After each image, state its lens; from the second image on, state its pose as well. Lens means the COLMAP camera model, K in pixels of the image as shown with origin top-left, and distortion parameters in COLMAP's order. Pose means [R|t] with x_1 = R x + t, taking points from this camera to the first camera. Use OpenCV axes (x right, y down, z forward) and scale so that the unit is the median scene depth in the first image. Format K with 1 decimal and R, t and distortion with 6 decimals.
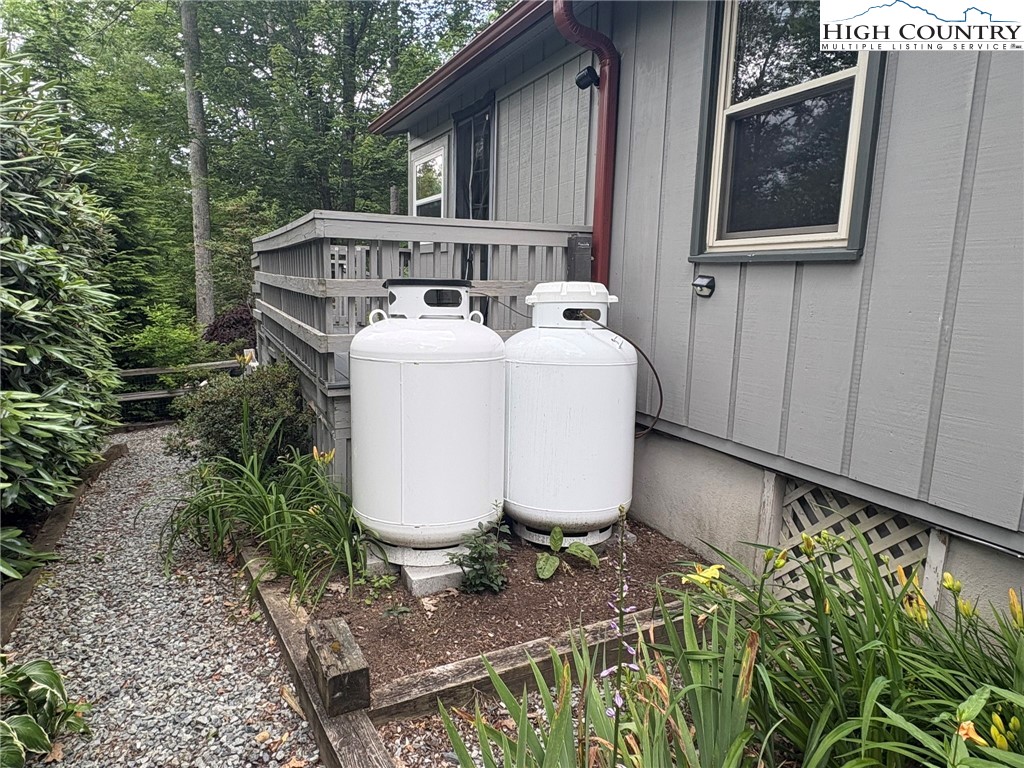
lens RADIAL K [[626.0, 0, 512.0], [0, 626.0, 384.0], [0, 0, 1]] dist [0.000891, 0.000192]
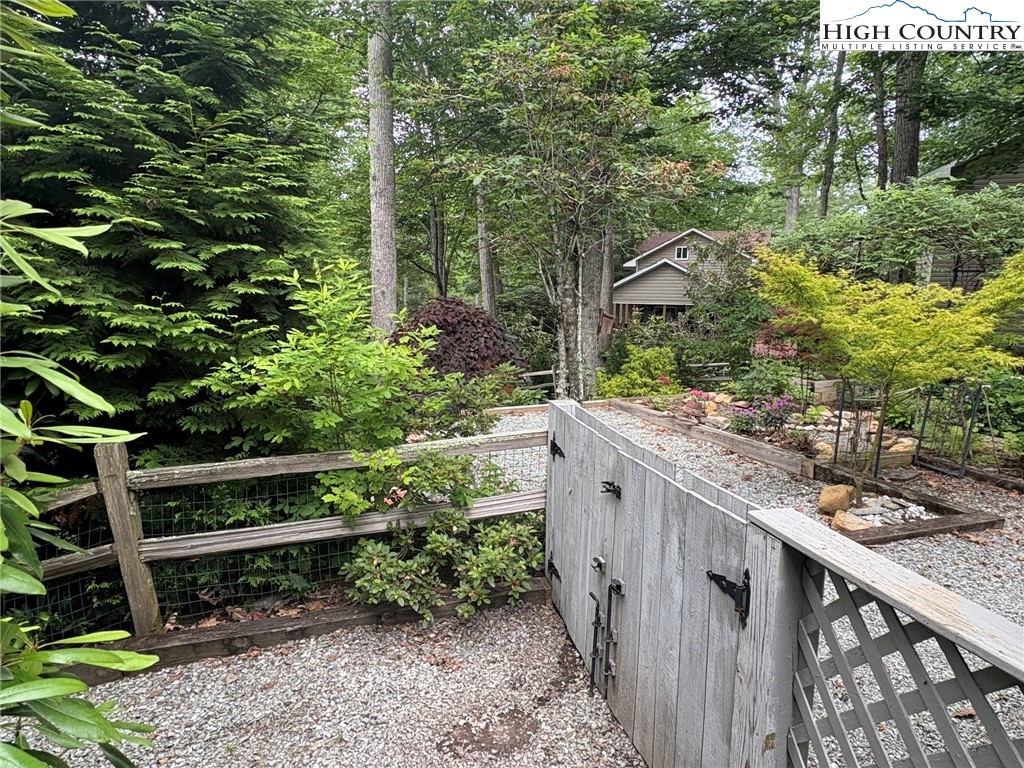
lens RADIAL K [[626.0, 0, 512.0], [0, 626.0, 384.0], [0, 0, 1]] dist [0.000891, 0.000192]
pose [[0.979609, 0.016308, -0.200250, -0.396560], [-0.018588, 0.999782, -0.009509, -0.063195], [0.200051, 0.013038, 0.979699, 0.689747]]
